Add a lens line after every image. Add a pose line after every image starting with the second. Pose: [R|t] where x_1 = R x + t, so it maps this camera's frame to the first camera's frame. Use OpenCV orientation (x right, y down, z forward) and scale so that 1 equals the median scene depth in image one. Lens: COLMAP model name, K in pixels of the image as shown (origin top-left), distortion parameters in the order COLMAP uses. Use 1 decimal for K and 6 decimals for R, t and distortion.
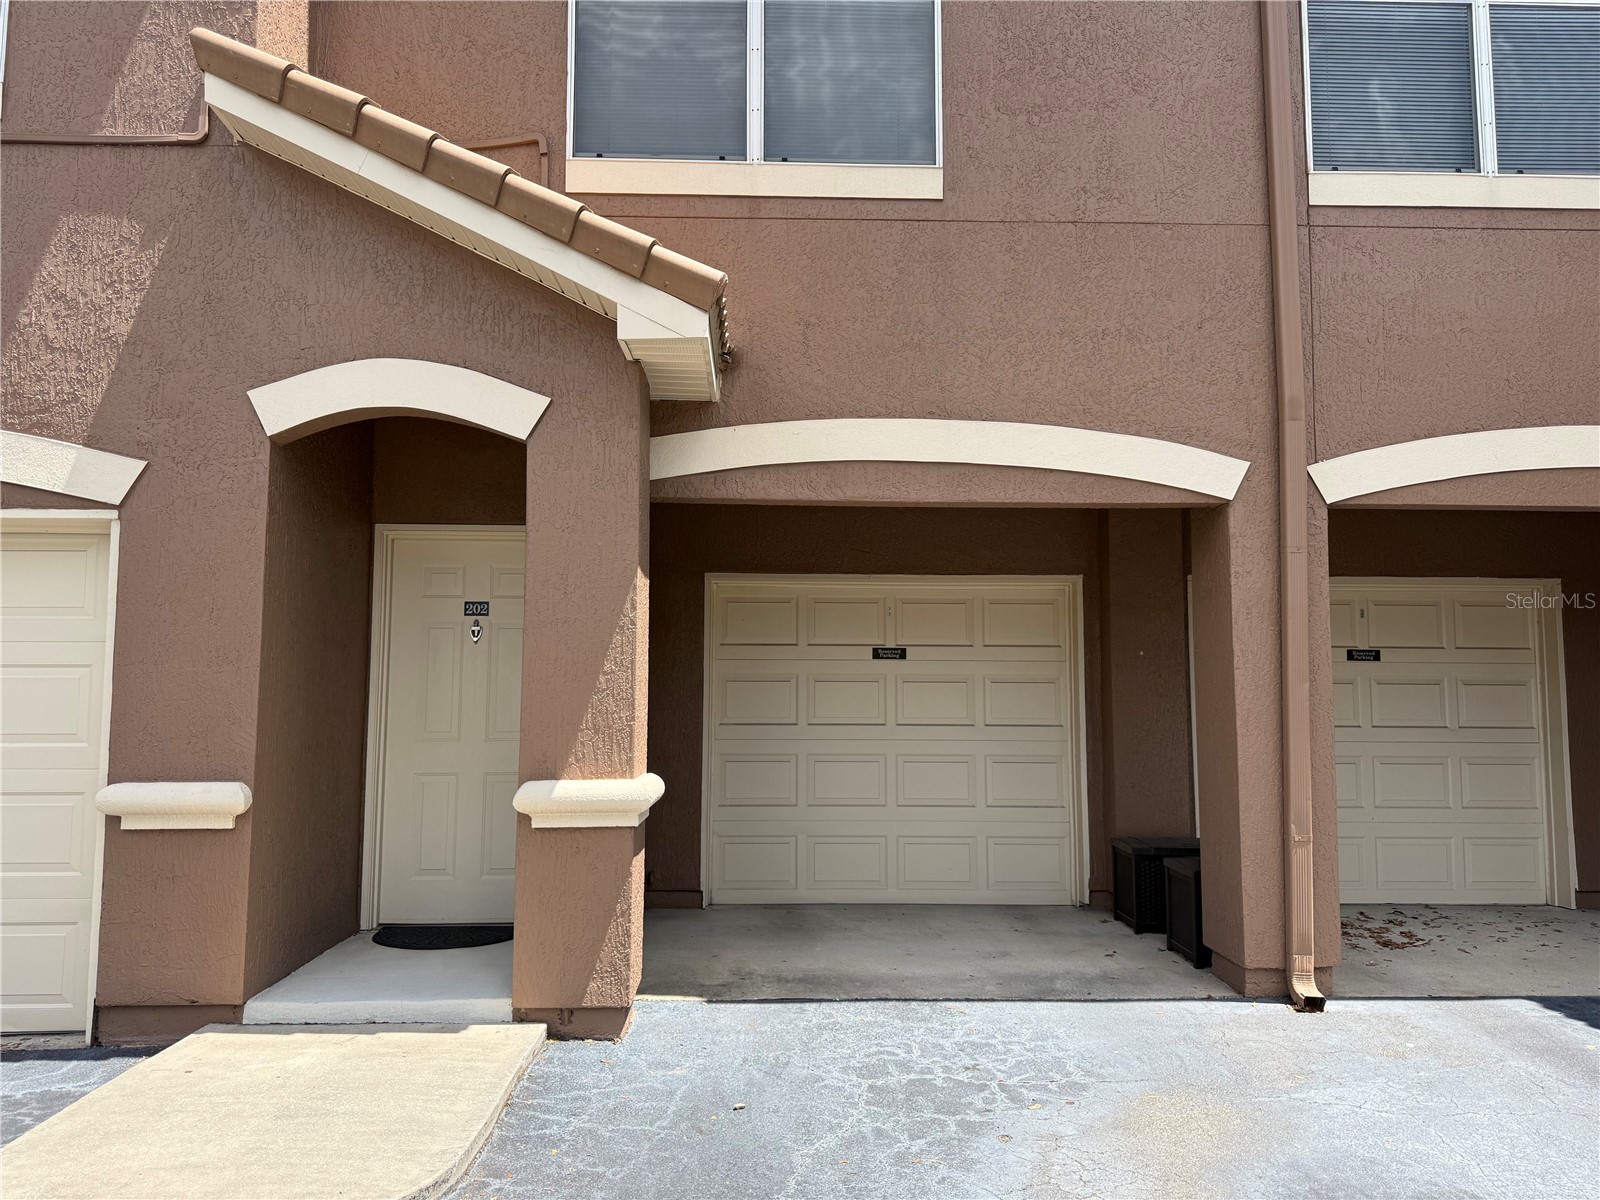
lens RADIAL K [[1130.3, 0, 809.0], [0, 1130.3, 601.5], [0, 0, 1]] dist [0.065314, -0.081282]
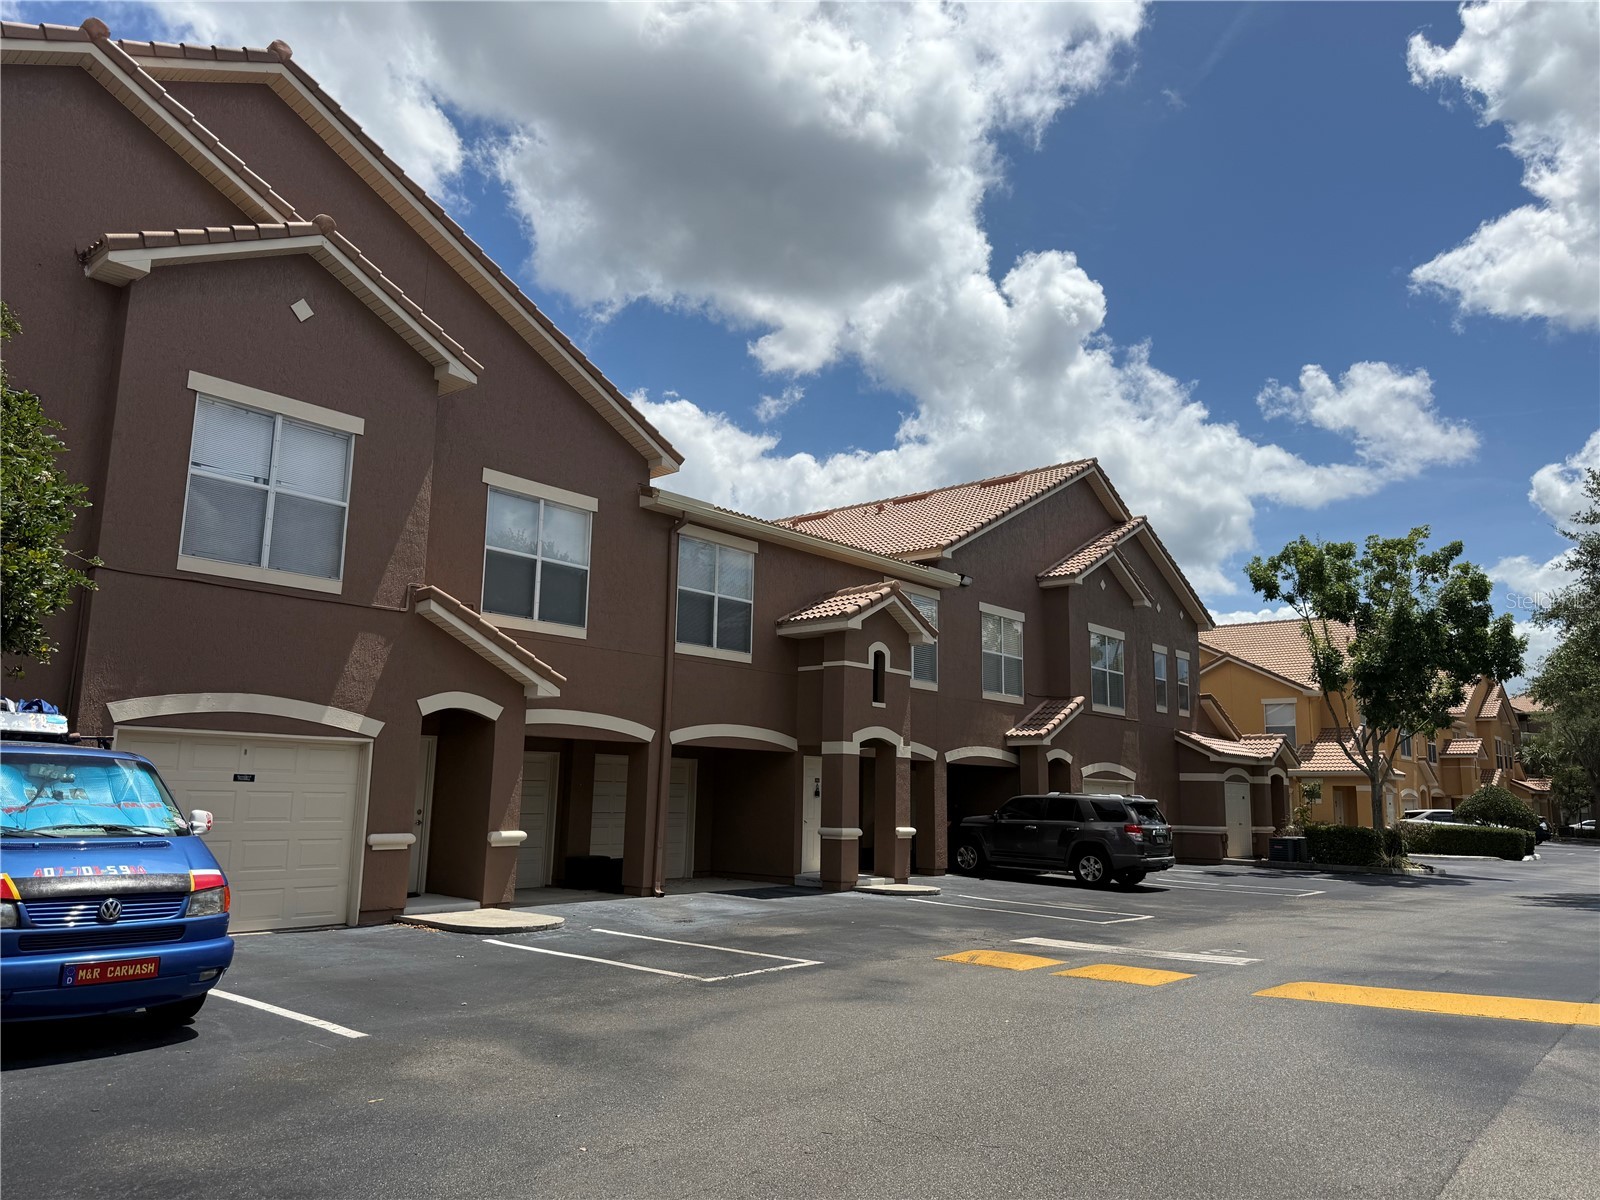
lens RADIAL K [[1130.3, 0, 802.5], [0, 1130.3, 592.2], [0, 0, 1]] dist [0.065314, -0.081282]
pose [[0.673783, 0.140234, 0.725501, -1.792024], [-0.082877, 0.989973, -0.114386, -0.184283], [-0.734267, 0.016944, 0.678649, -1.564882]]
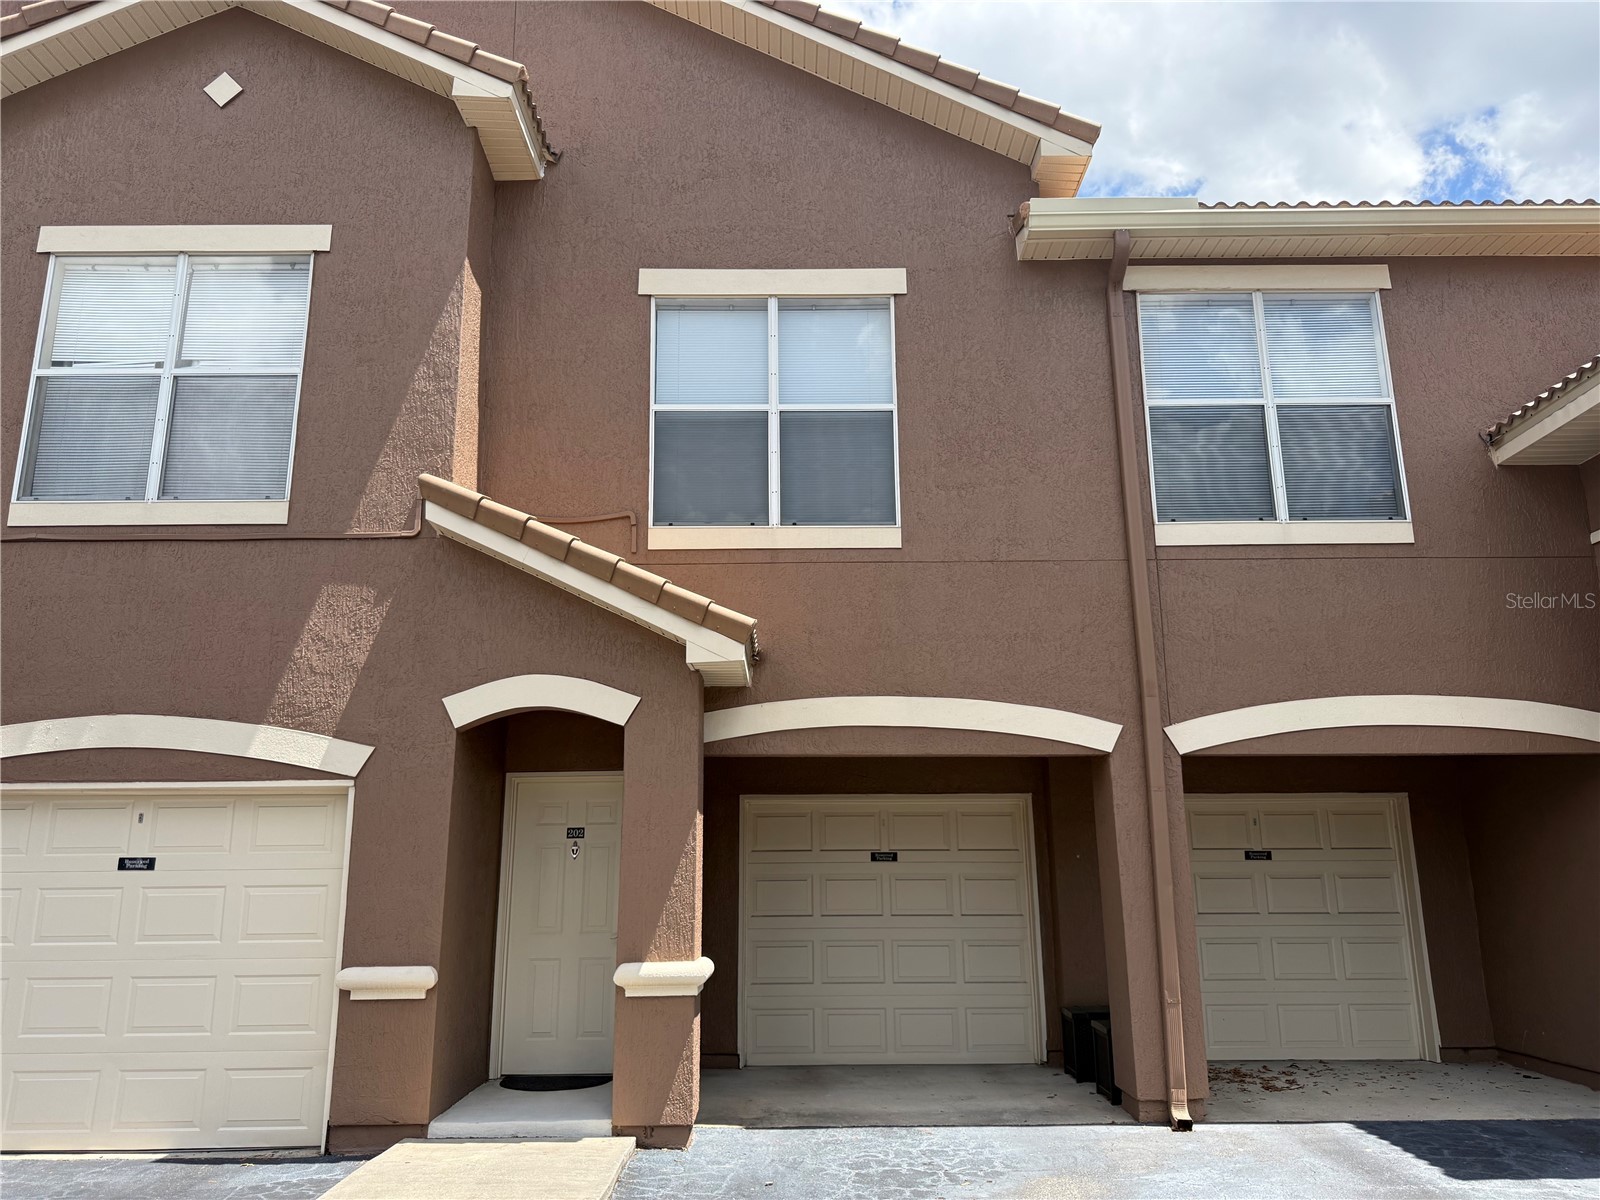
lens RADIAL K [[1130.3, 0, 806.7], [0, 1130.3, 606.2], [0, 0, 1]] dist [0.065314, -0.081282]
pose [[0.999542, -0.018327, -0.024100, 0.029034], [0.014547, 0.988793, -0.148581, -0.065609], [0.026553, 0.148163, 0.988606, -0.448160]]
